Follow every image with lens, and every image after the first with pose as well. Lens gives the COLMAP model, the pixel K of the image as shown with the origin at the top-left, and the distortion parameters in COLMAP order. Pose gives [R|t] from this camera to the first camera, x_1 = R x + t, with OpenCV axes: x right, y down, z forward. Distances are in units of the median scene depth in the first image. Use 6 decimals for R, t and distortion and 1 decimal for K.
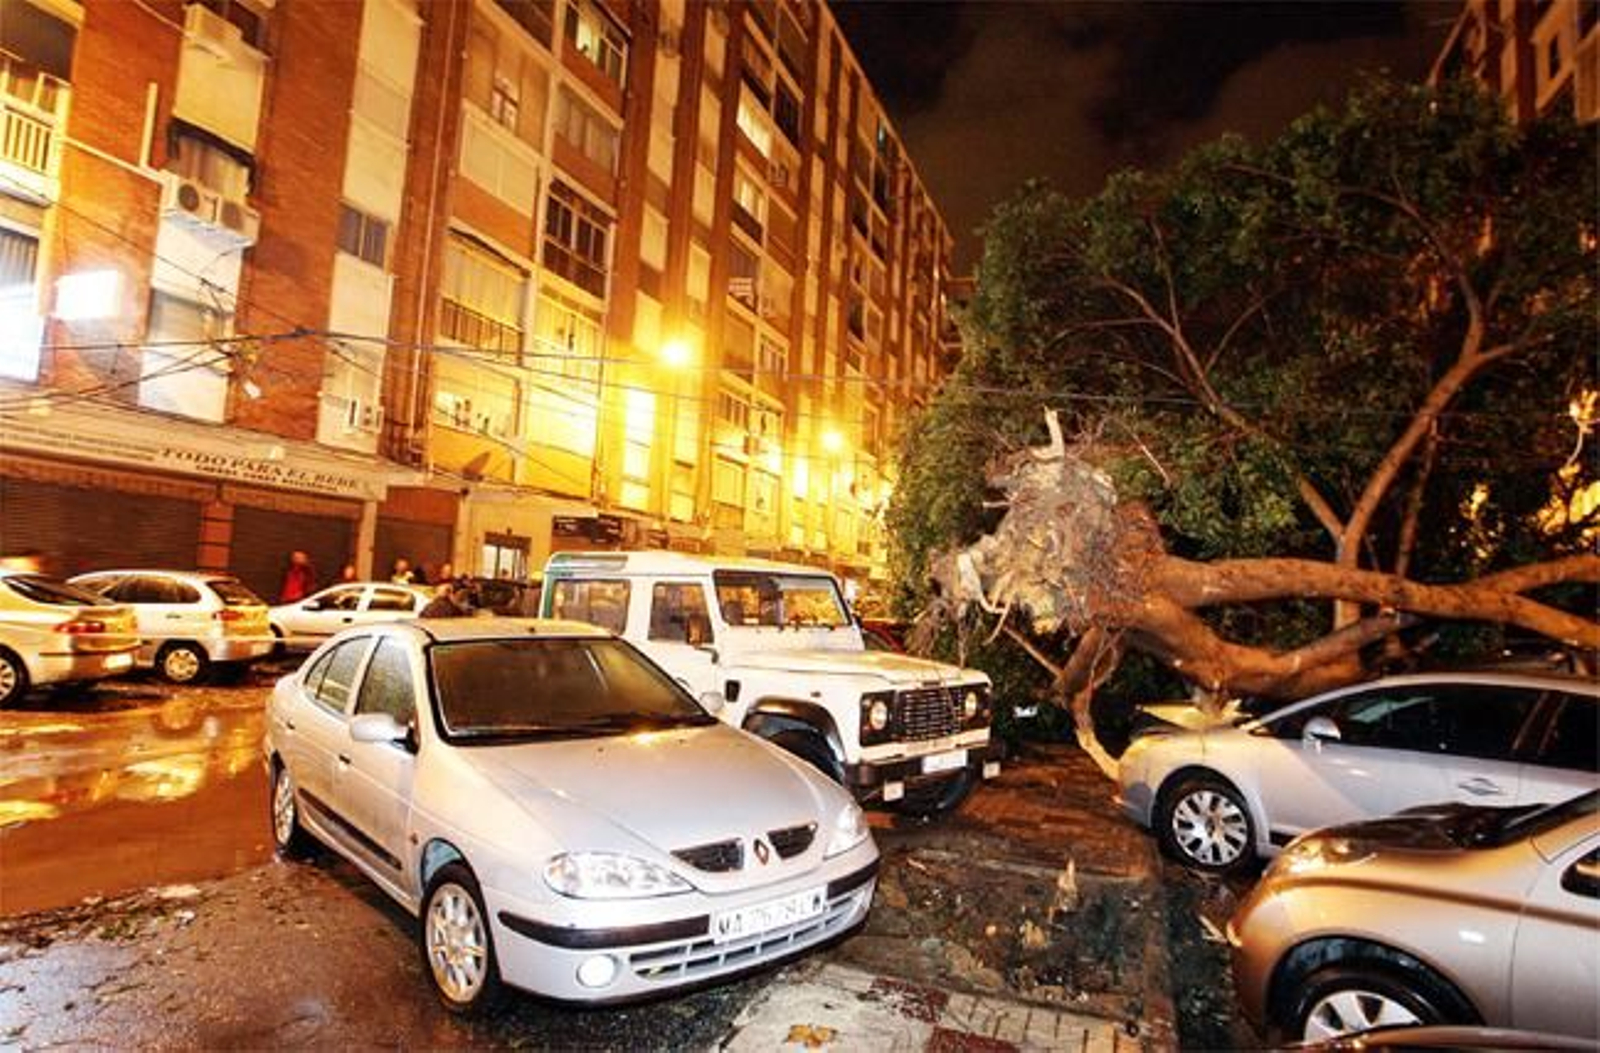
lens RADIAL K [[961.8, 0, 800.0], [0, 961.8, 526.5], [0, 0, 1]] dist [-0.000586, 0.001323]
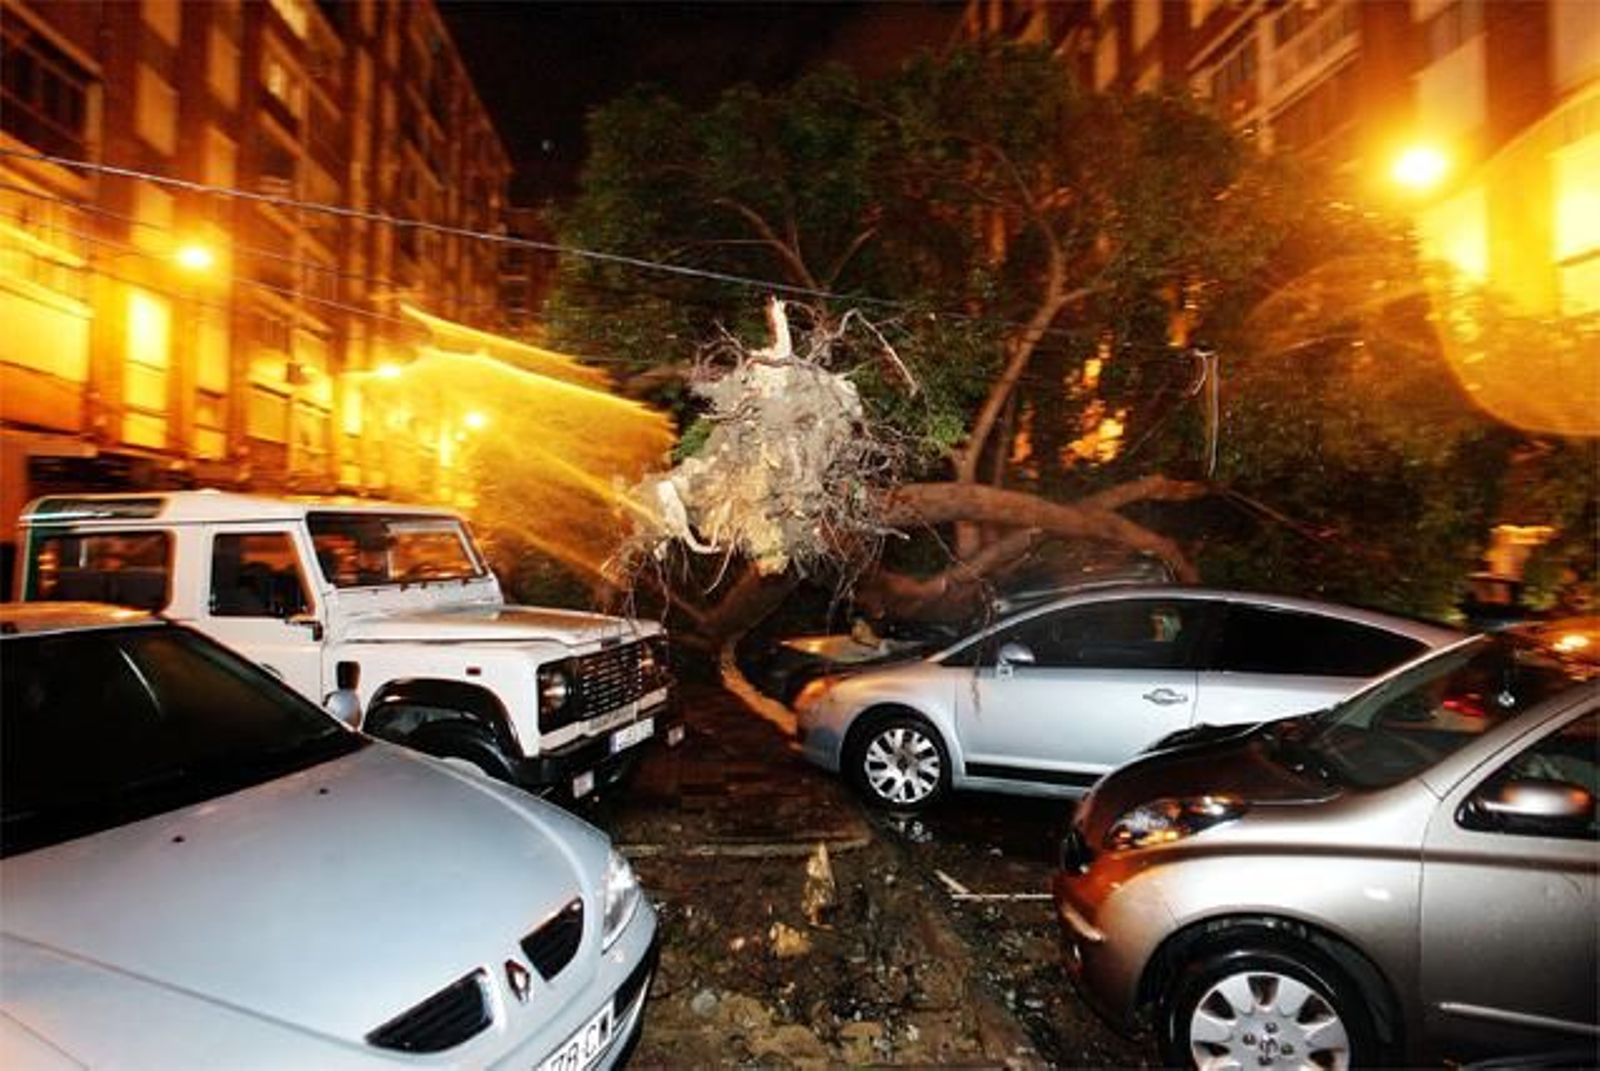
lens RADIAL K [[962.5, 0, 800.0], [0, 962.5, 535.5], [0, 0, 1]] dist [-0.068580, 0.039385]
pose [[0.905725, -0.042637, 0.421715, -0.055751], [0.010321, 0.996851, 0.078620, 0.010498], [-0.423739, -0.066855, 0.903314, 0.201158]]
